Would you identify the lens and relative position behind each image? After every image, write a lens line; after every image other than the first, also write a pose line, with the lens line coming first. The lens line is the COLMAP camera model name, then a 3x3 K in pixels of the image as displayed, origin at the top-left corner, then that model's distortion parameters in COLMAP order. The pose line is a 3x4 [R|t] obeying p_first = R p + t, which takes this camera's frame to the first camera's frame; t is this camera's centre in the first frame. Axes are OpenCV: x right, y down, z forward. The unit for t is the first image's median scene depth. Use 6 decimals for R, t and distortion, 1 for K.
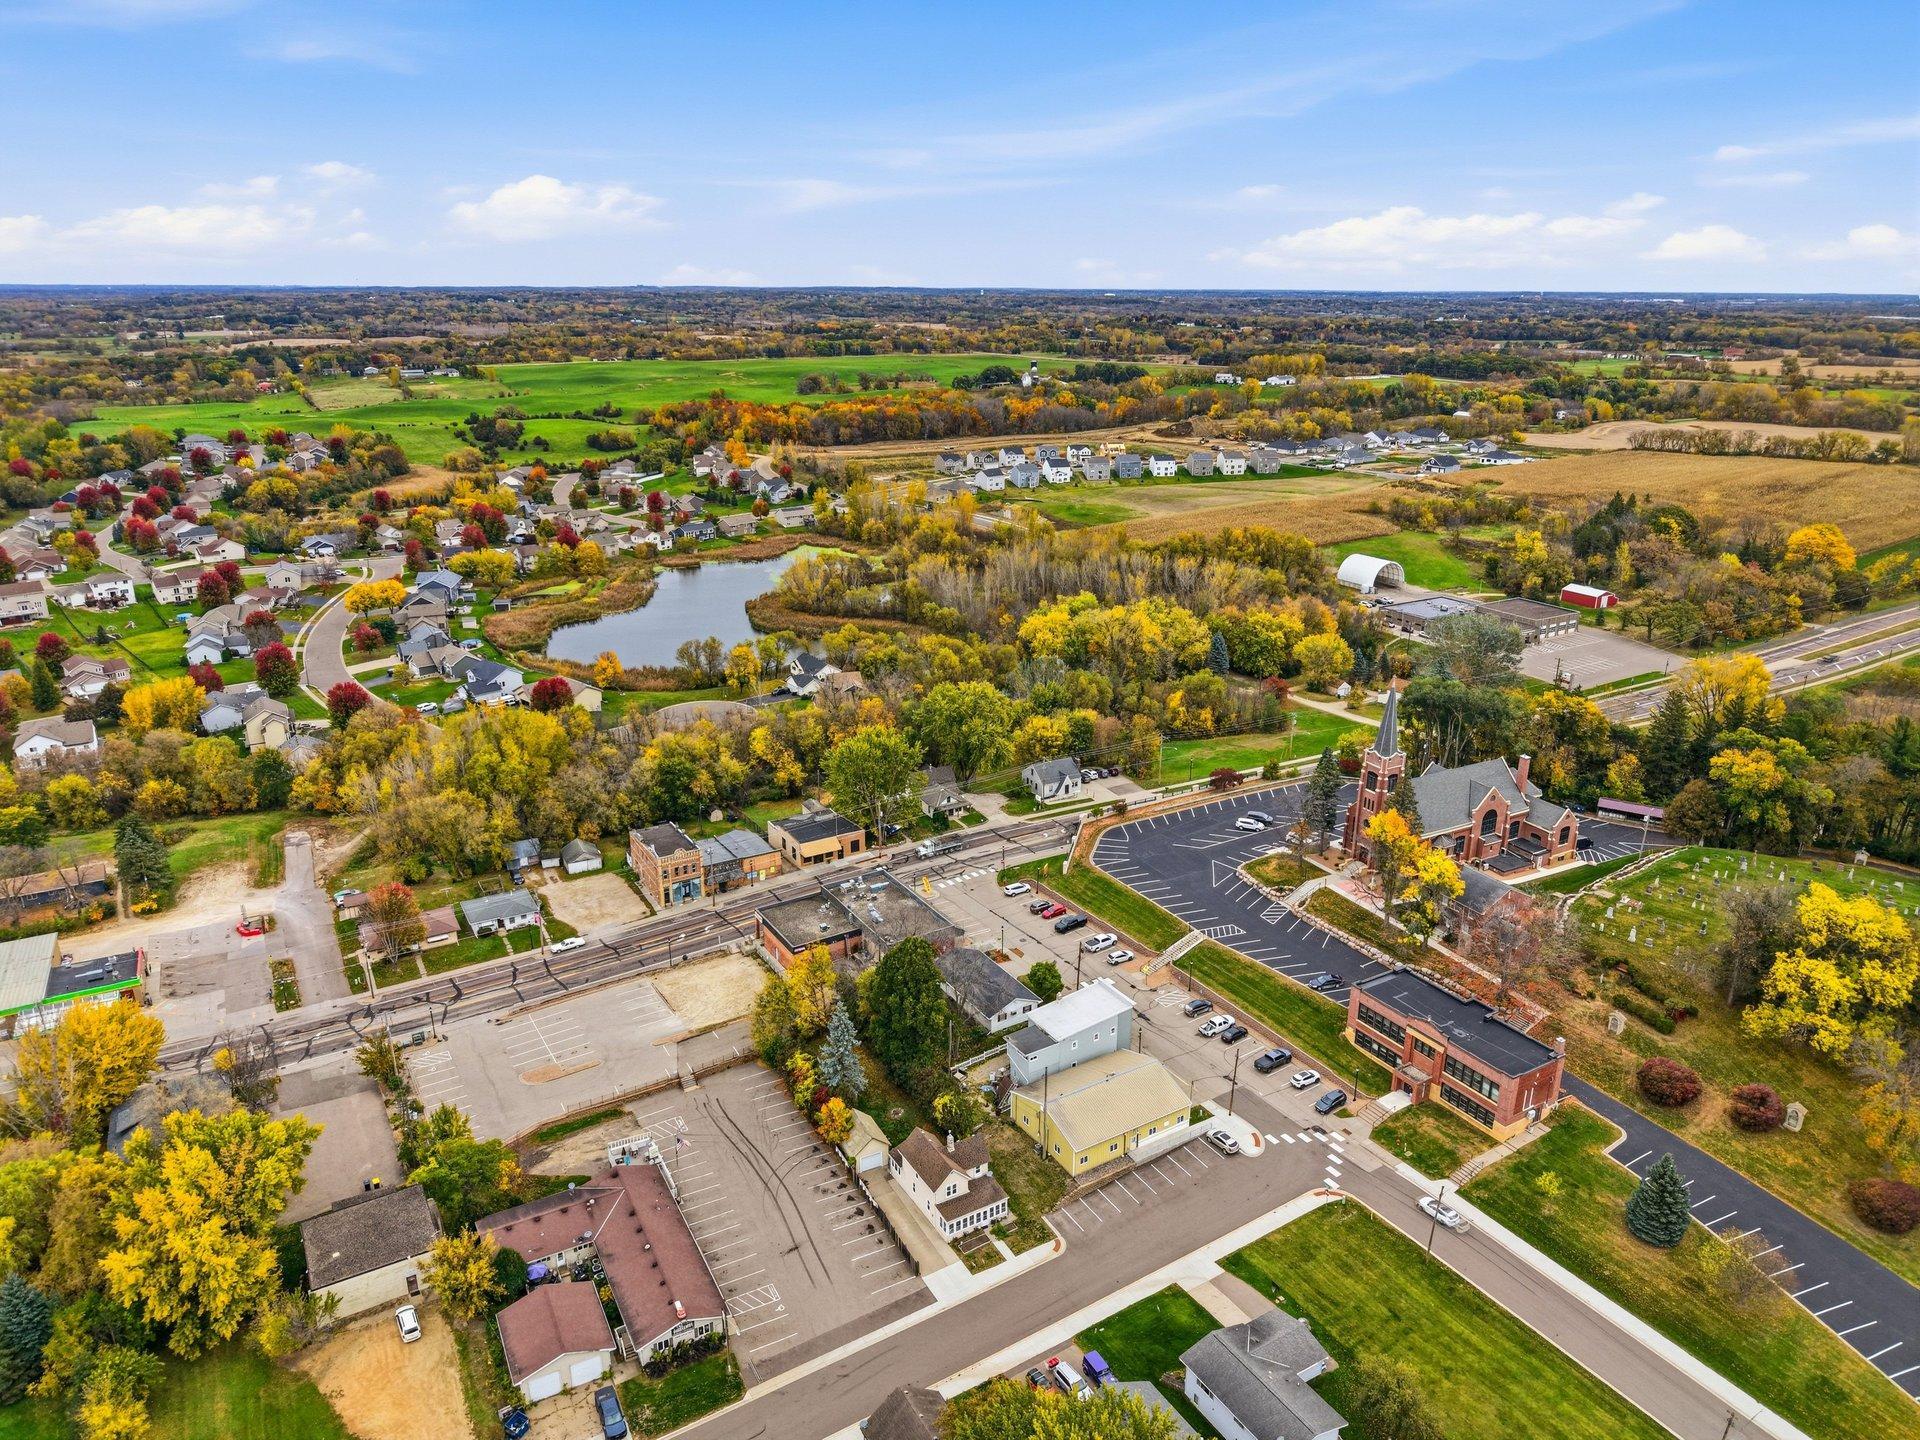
lens RADIAL K [[1271.8, 0, 960.0], [0, 1271.8, 720.0], [0, 0, 1]] dist [0.049576, -0.055373]
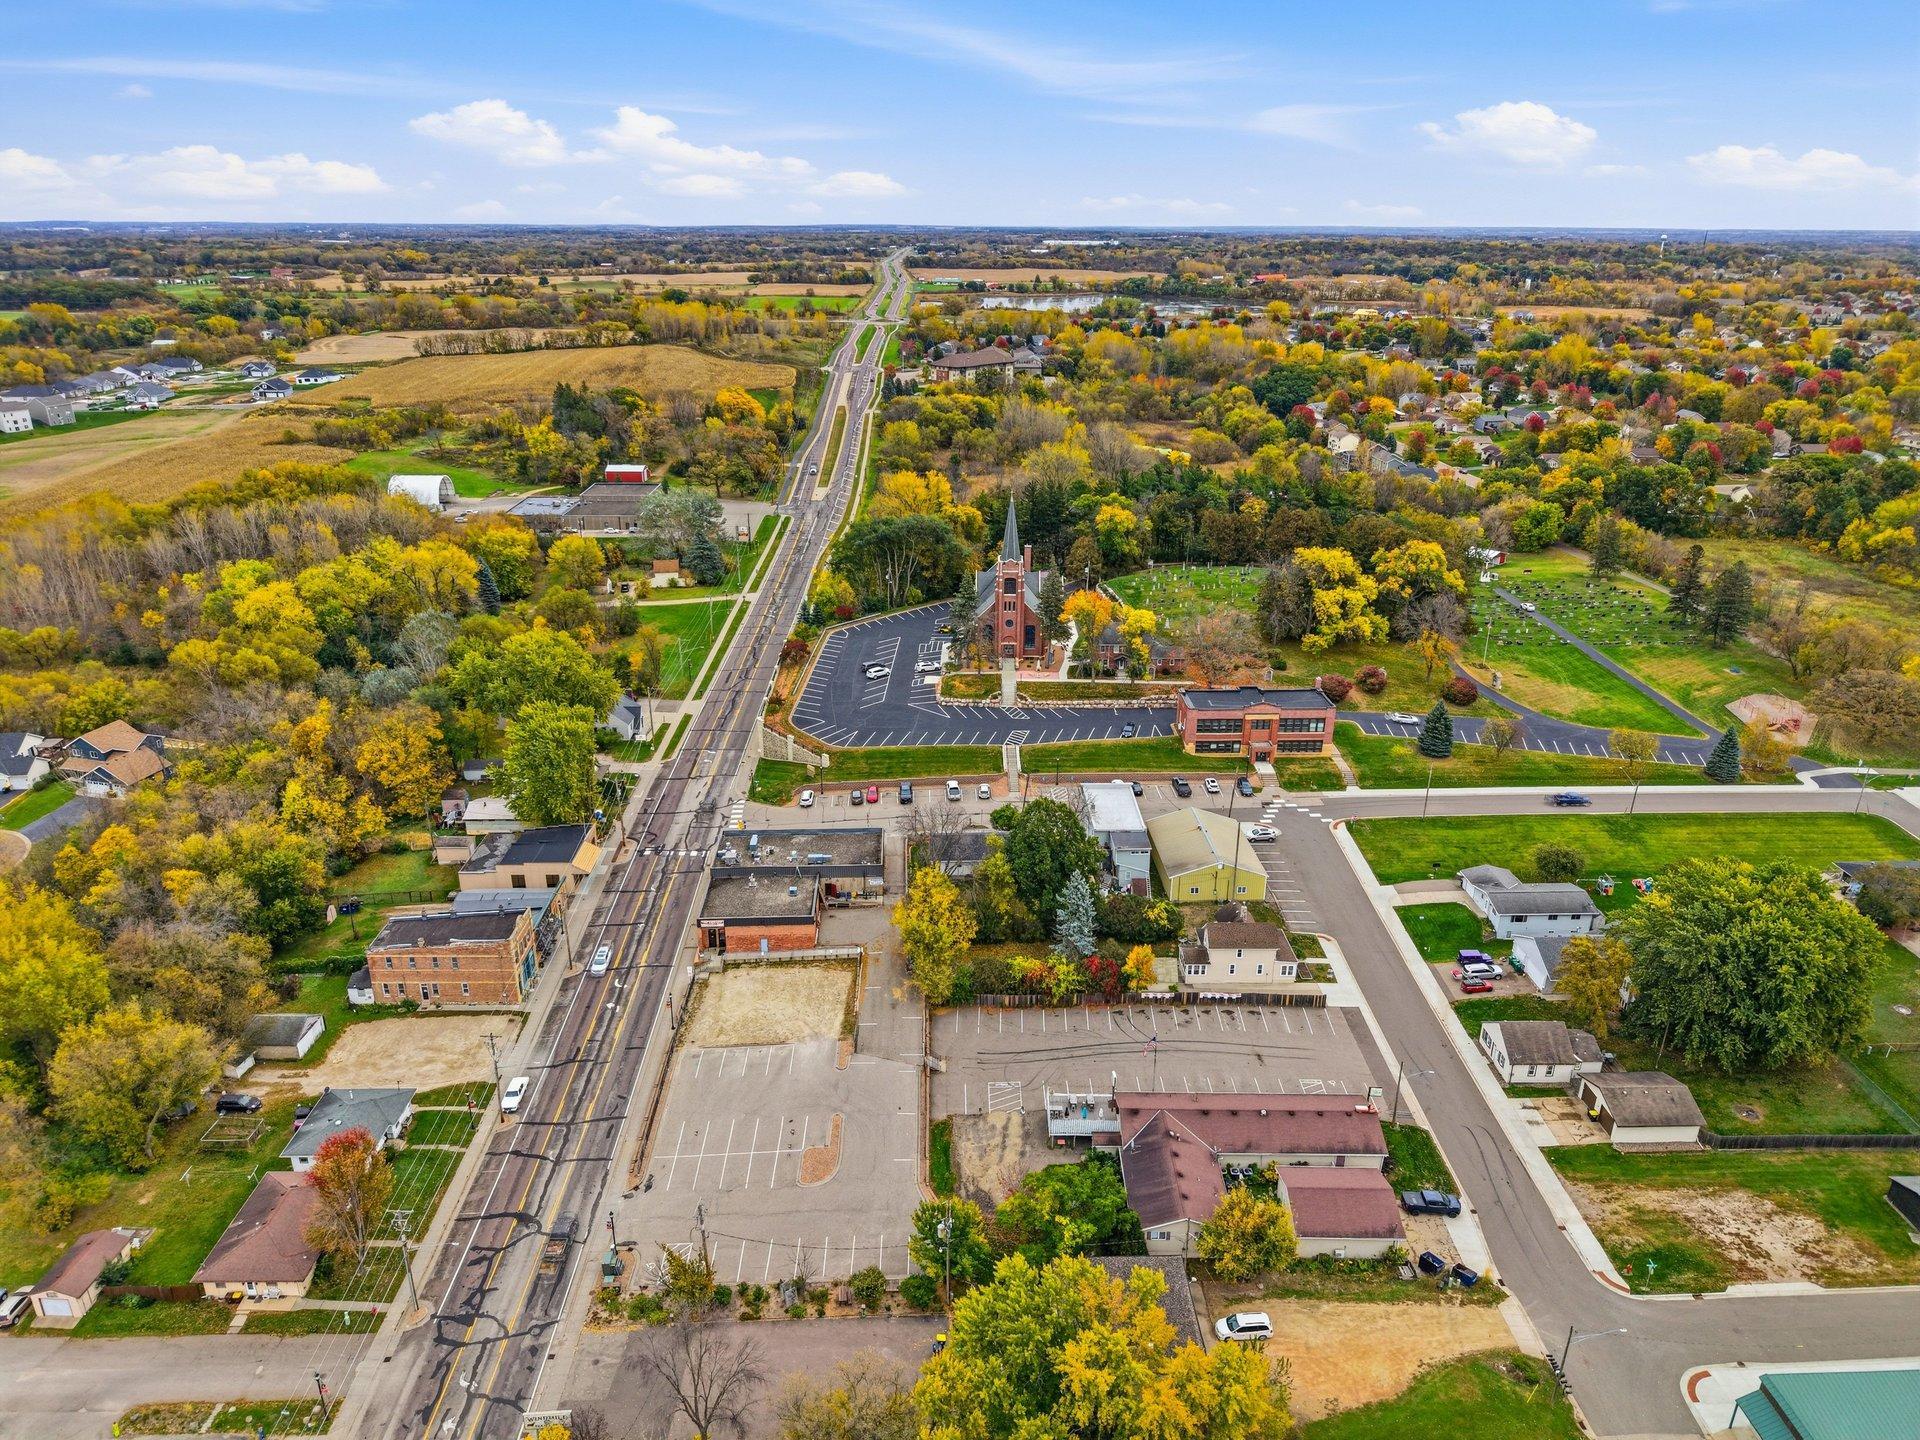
lens RADIAL K [[1283.1, 0, 960.0], [0, 1283.1, 720.0], [0, 0, 1]] dist [0.028375, -0.037528]
pose [[0.485627, -0.317978, 0.814283, -0.742040], [0.278832, 0.939185, 0.200461, -0.089082], [-0.828505, 0.129699, 0.544756, 0.438161]]
